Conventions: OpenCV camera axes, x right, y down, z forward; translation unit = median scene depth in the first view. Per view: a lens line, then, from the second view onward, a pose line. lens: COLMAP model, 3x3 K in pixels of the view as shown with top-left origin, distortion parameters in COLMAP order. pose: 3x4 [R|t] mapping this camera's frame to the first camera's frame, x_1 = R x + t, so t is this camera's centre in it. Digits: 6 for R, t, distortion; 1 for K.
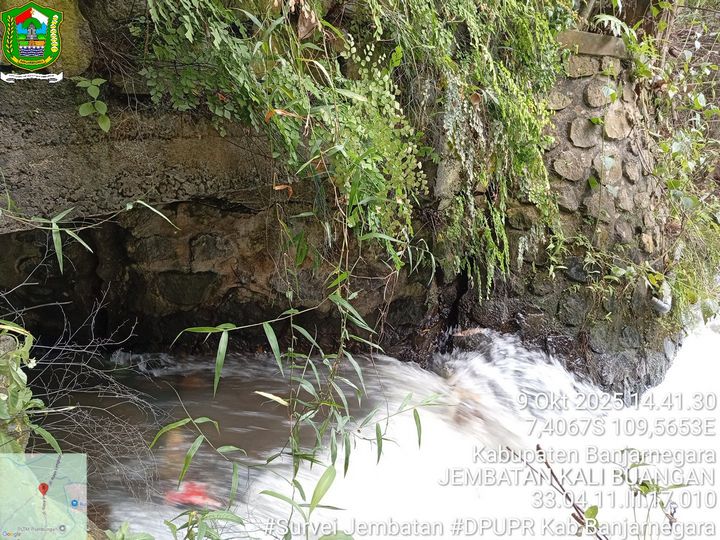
lens RADIAL K [[549.4, 0, 360.0], [0, 549.4, 270.0], [0, 0, 1]] dist [0.076997, -0.200976]
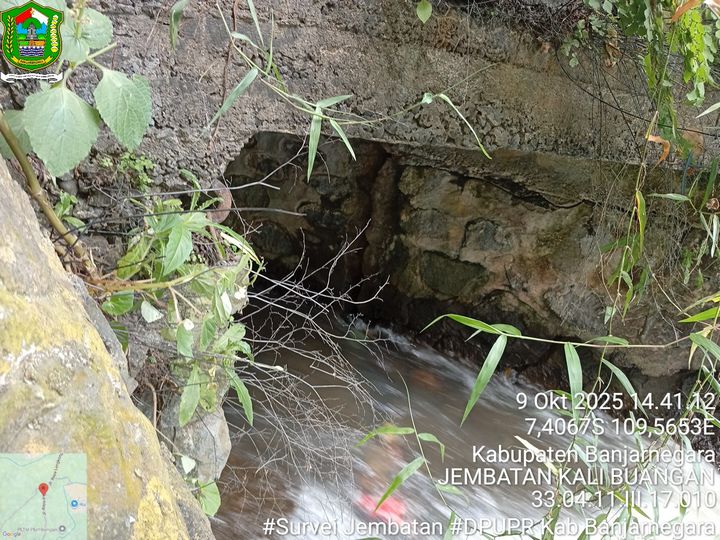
lens RADIAL K [[547.2, 0, 358.0], [0, 547.2, 270.6], [0, 0, 1]] dist [0.093334, -0.196508]
pose [[0.859021, 0.267585, -0.436441, -0.056677], [-0.274606, 0.960343, 0.048301, 0.023096], [0.432058, 0.078357, 0.898436, 0.148108]]
